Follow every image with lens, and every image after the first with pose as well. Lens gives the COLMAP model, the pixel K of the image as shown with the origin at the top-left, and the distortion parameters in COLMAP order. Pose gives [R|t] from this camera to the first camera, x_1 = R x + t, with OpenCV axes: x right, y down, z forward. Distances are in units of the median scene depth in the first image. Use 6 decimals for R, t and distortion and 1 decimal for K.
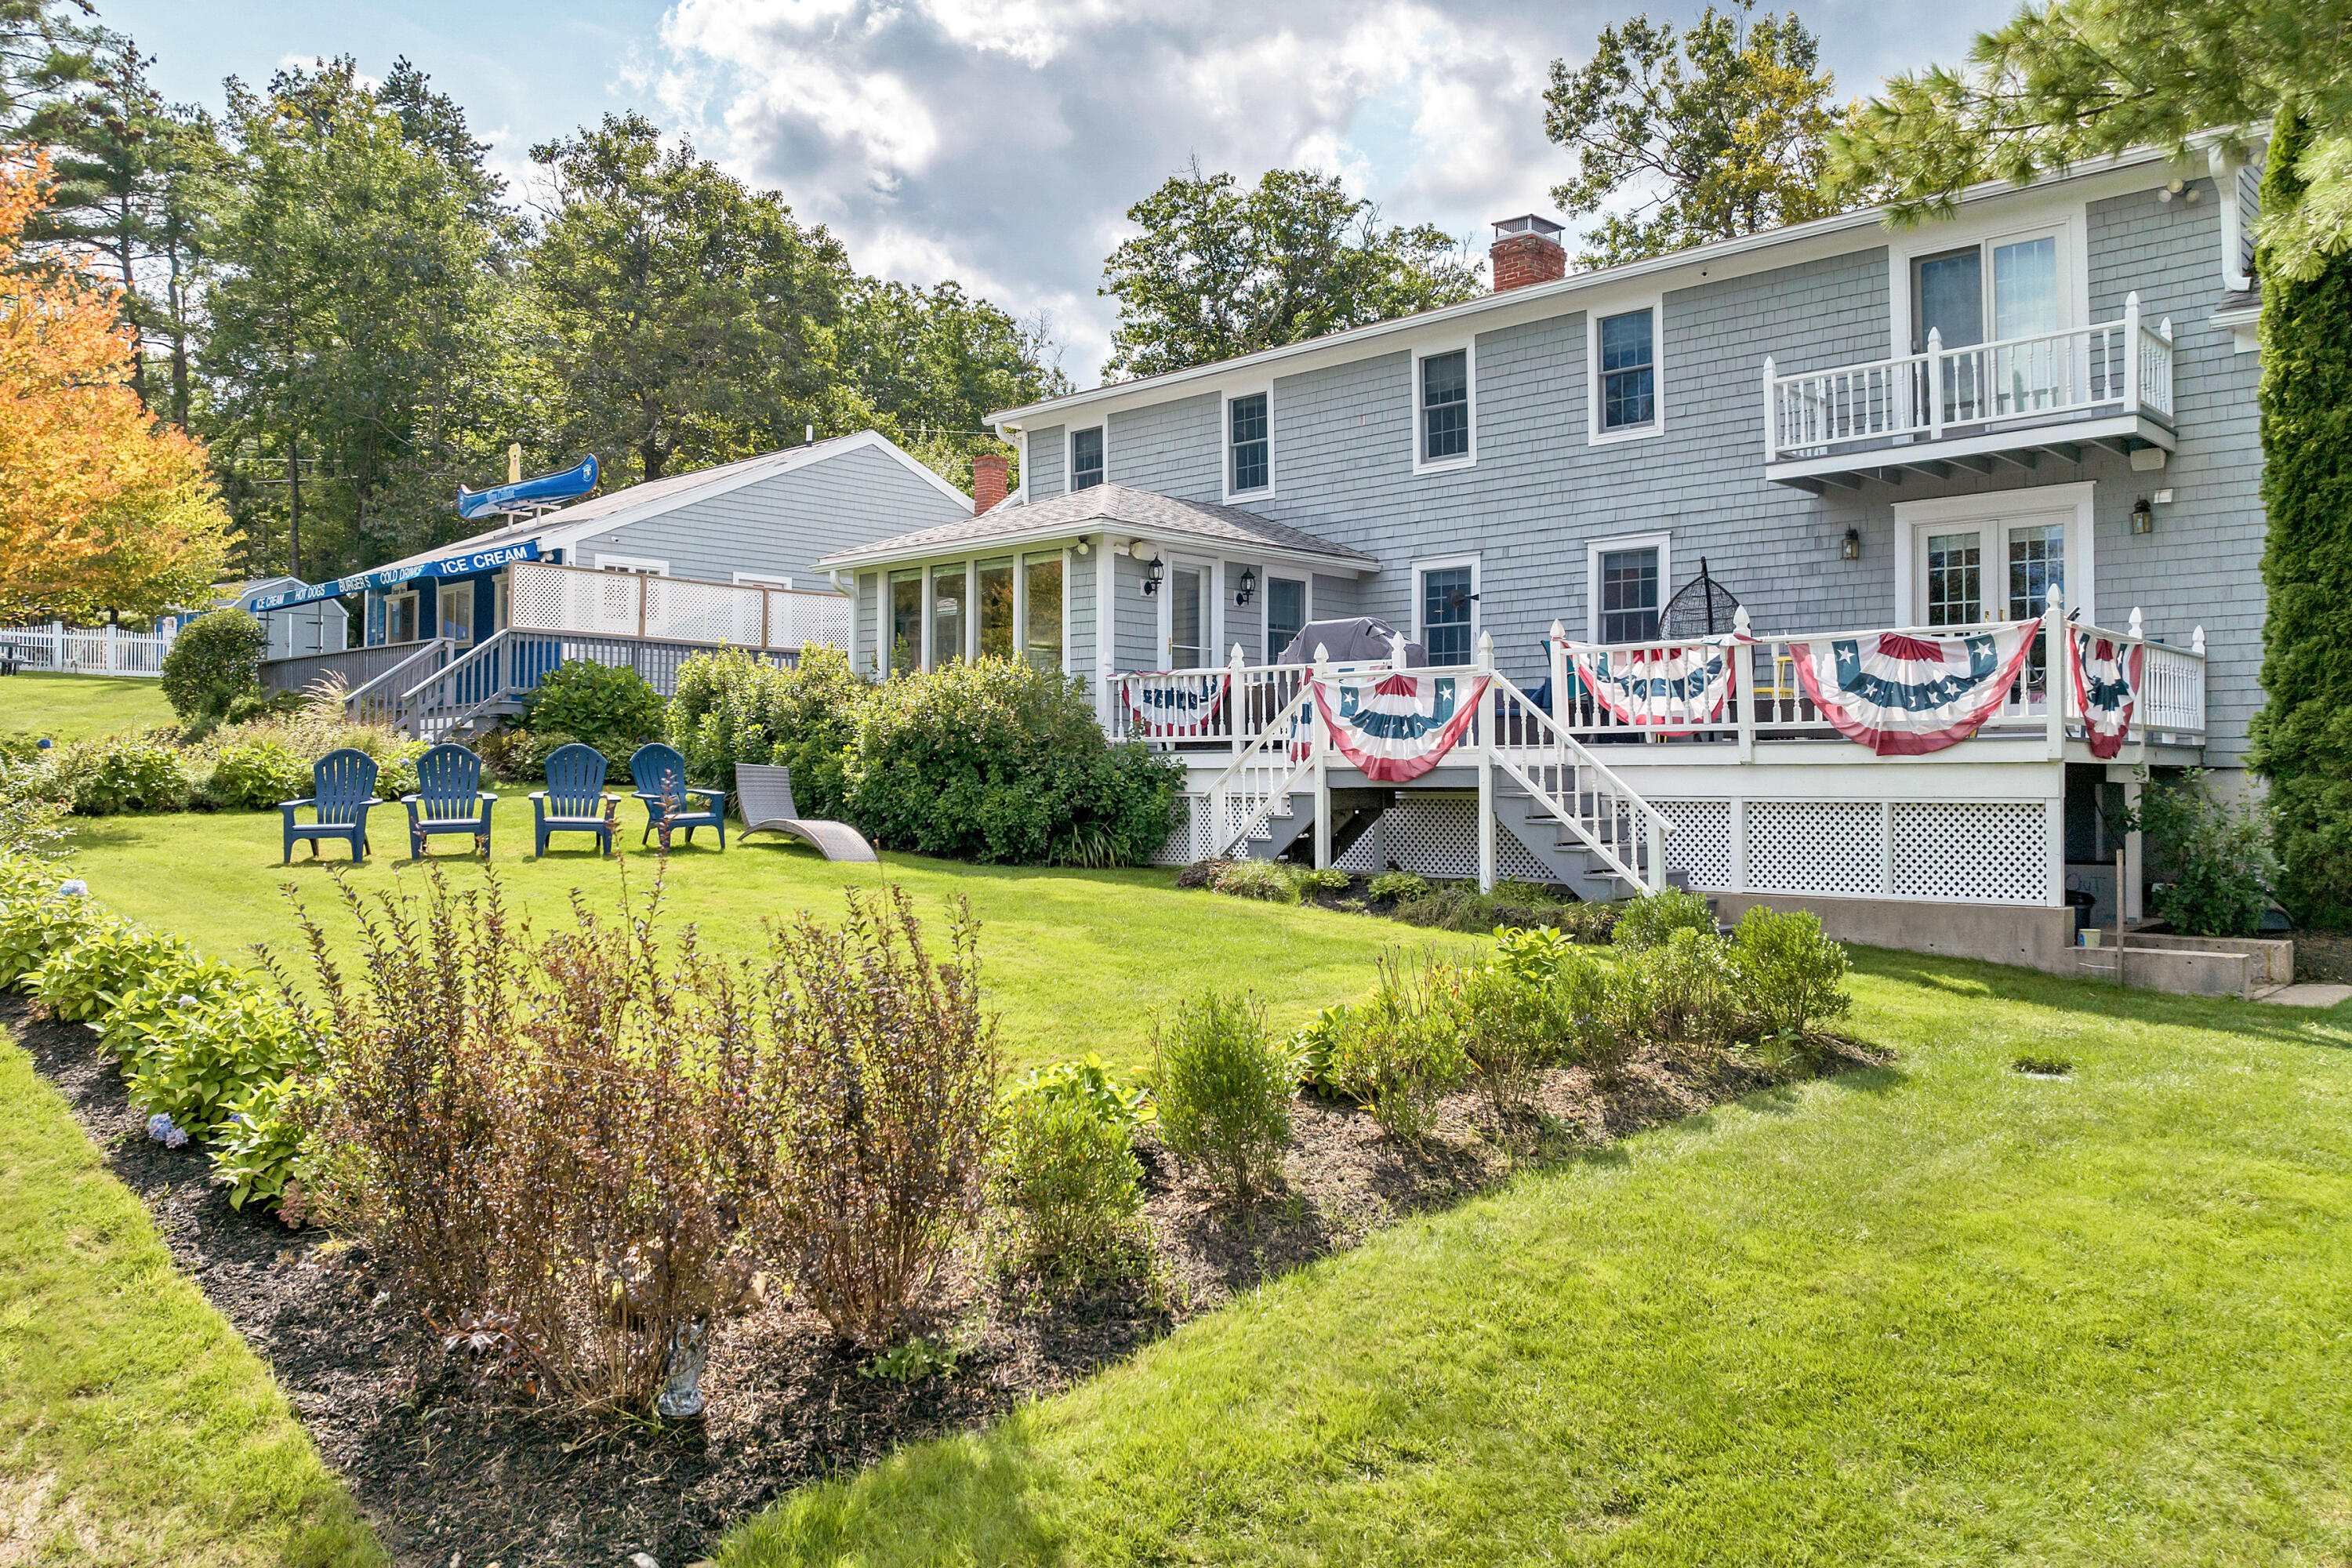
lens RADIAL K [[1755.6, 0, 1172.3], [0, 1755.6, 793.5], [0, 0, 1]] dist [-0.008099, 0.001462]
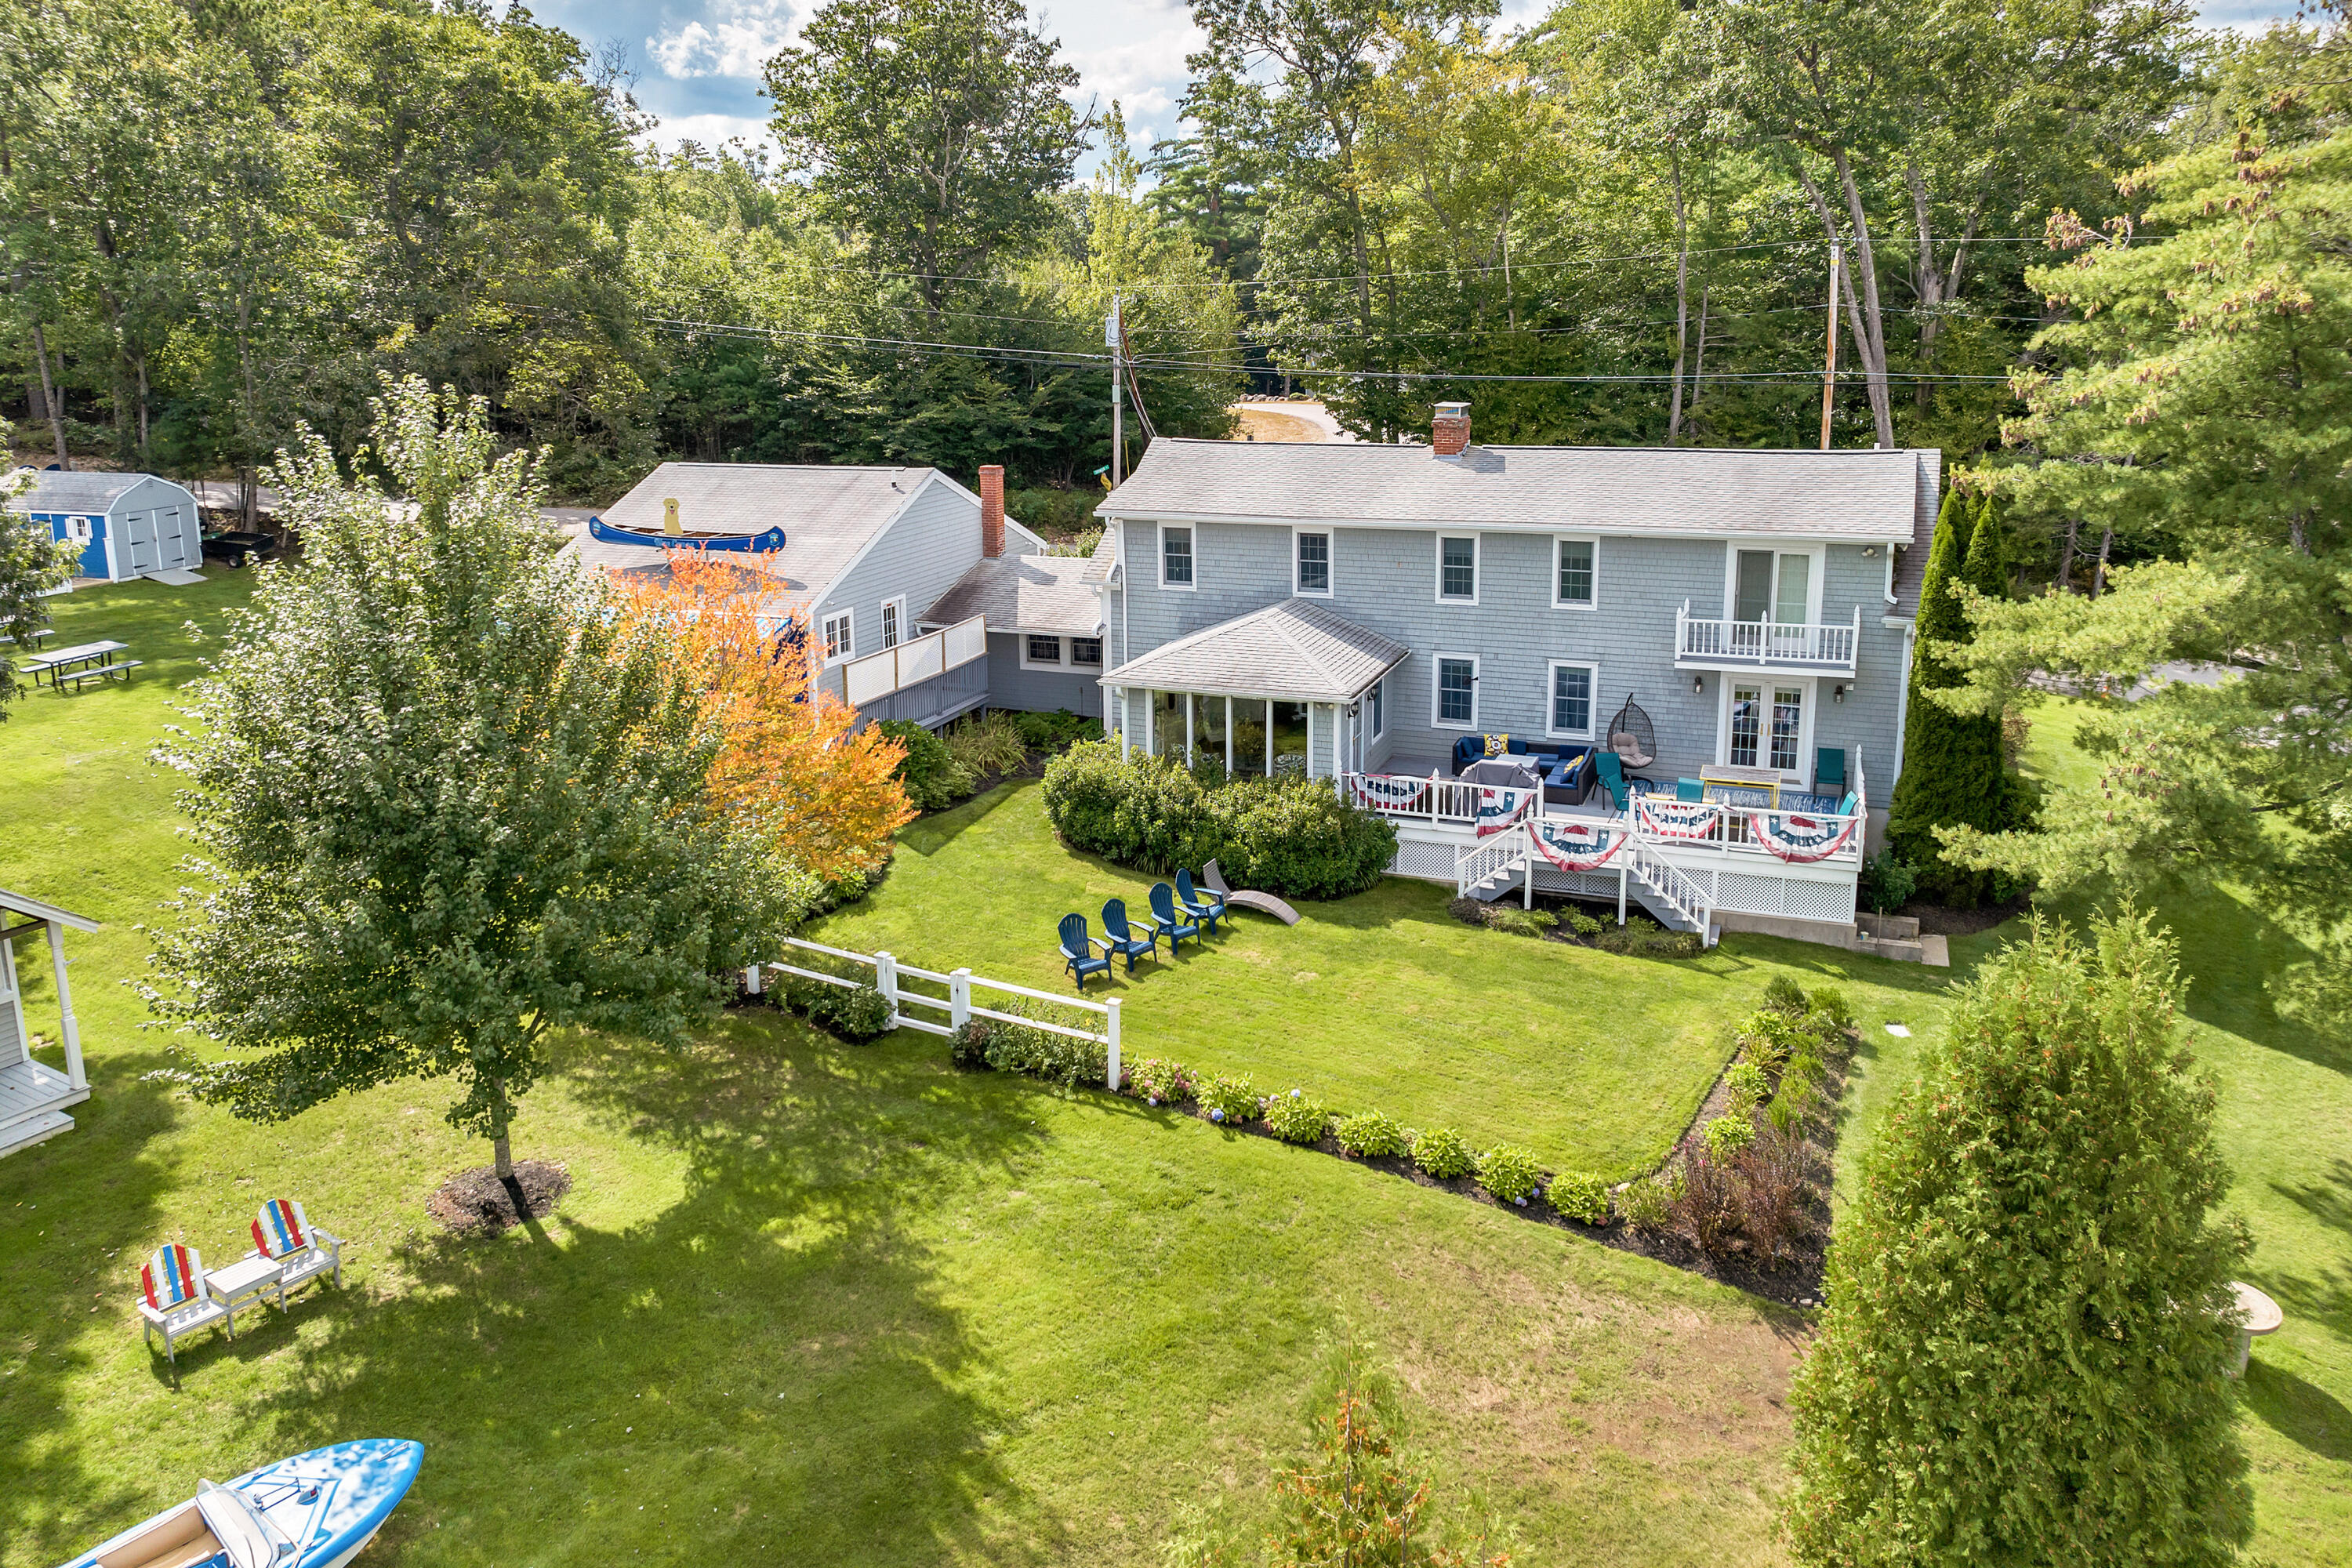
lens RADIAL K [[1755.6, 0, 1177.2], [0, 1755.6, 773.5], [0, 0, 1]] dist [-0.008099, 0.001462]
pose [[0.930841, -0.098411, 0.351924, -1.043831], [0.012695, 0.971182, 0.237999, -0.625239], [-0.365204, -0.217071, 0.905266, -0.730920]]
